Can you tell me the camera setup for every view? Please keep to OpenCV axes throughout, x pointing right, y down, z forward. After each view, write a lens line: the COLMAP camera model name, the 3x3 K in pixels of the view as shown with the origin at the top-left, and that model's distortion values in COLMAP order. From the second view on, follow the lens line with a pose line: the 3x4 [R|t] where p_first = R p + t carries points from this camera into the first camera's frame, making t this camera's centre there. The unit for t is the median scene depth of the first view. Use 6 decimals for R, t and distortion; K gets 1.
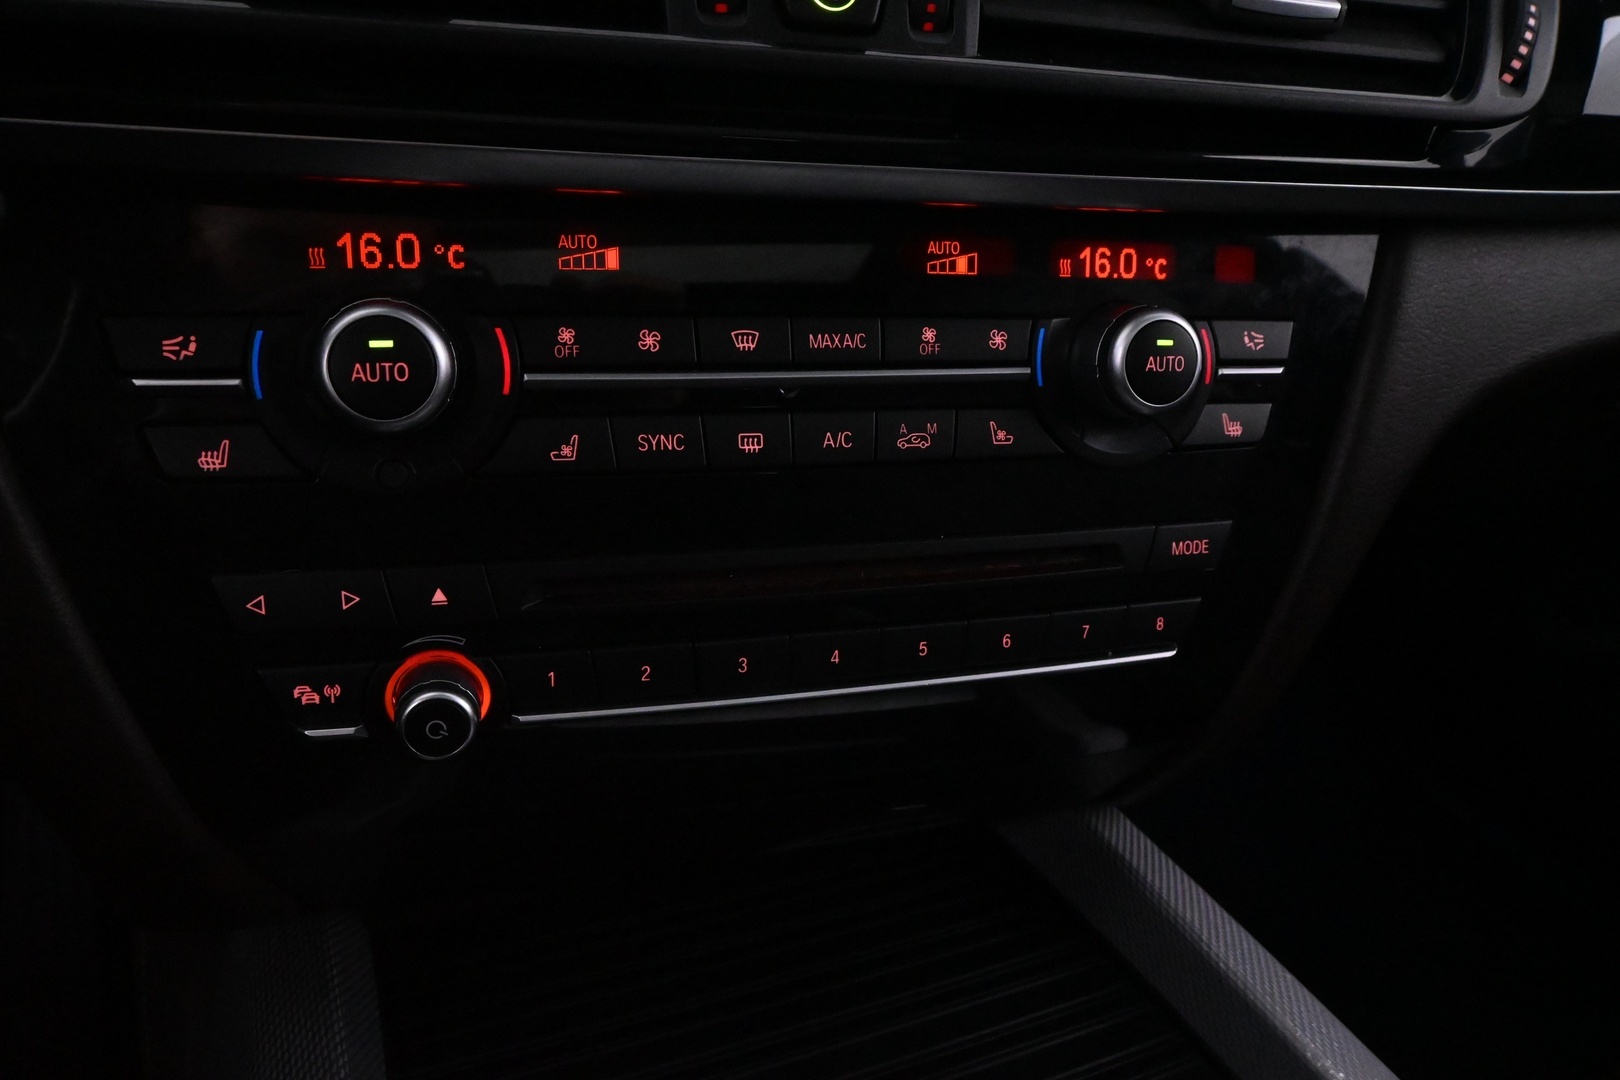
lens RADIAL K [[1195.6, 0, 802.0], [0, 1195.6, 542.2], [0, 0, 1]] dist [-0.020684, 0.007793]
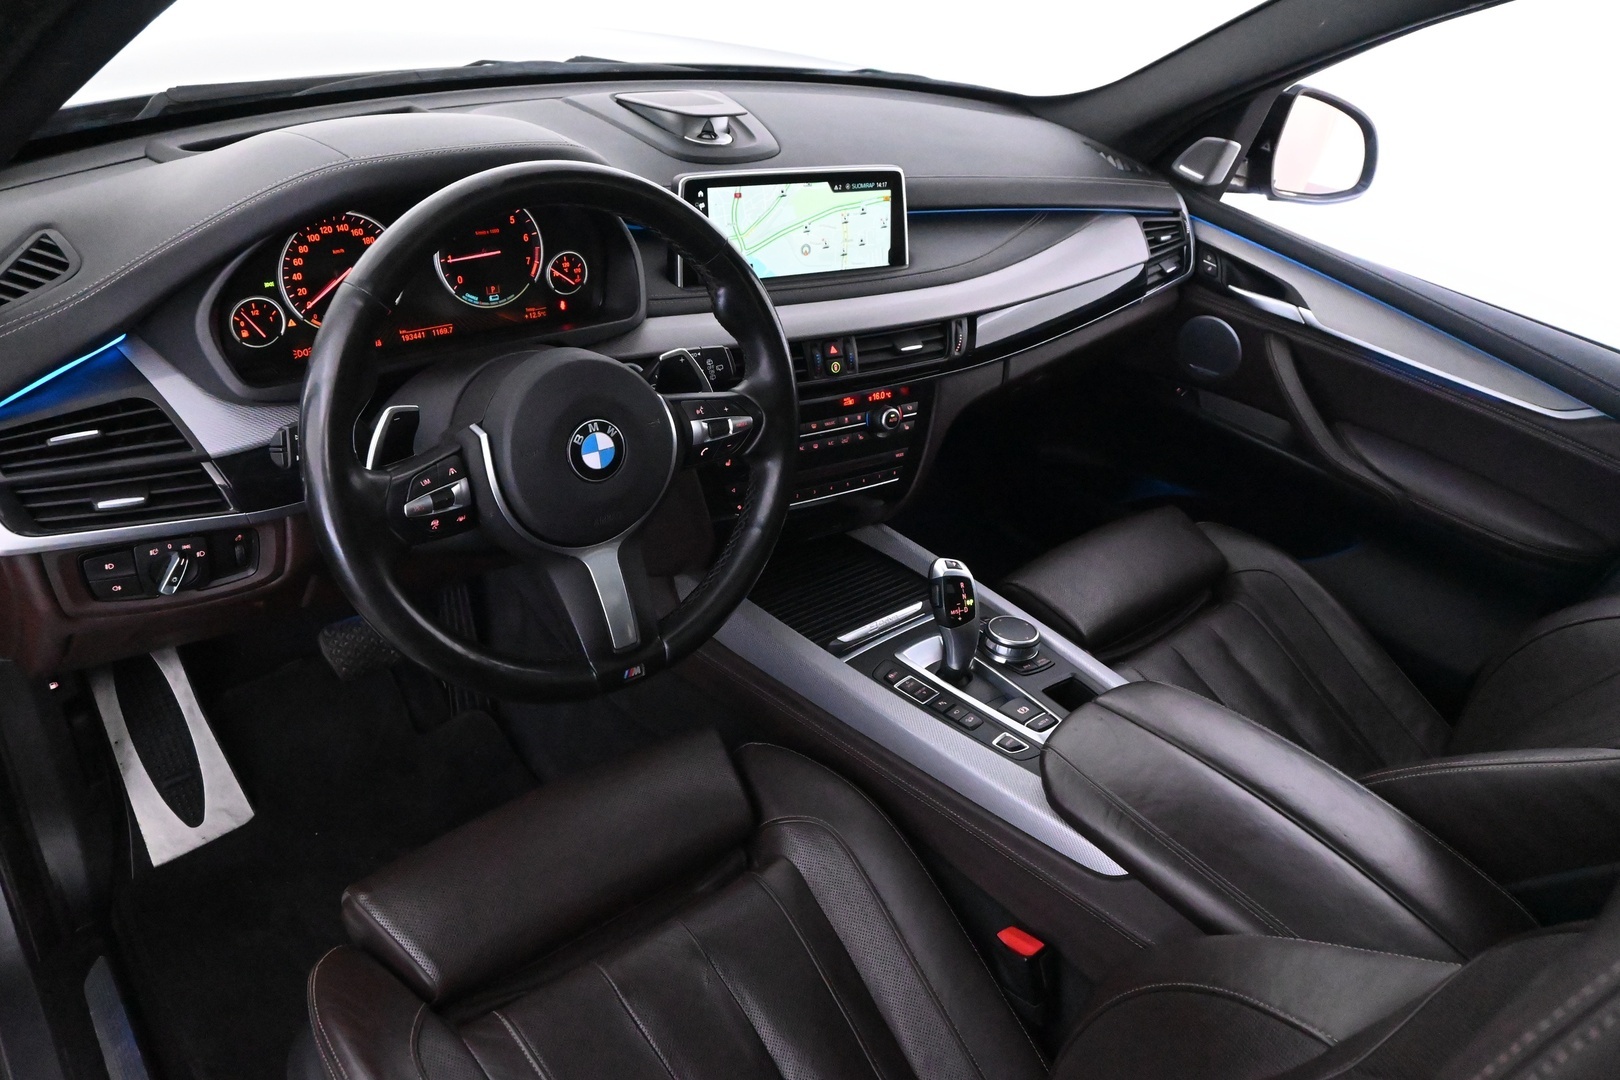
lens RADIAL K [[1195.6, 0, 807.3], [0, 1195.6, 532.9], [0, 0, 1]] dist [-0.020684, 0.007793]
pose [[0.956710, -0.122381, 0.264064, -1.326187], [0.086516, 0.985868, 0.143455, -0.412223], [-0.277888, -0.114400, 0.953777, -3.477662]]
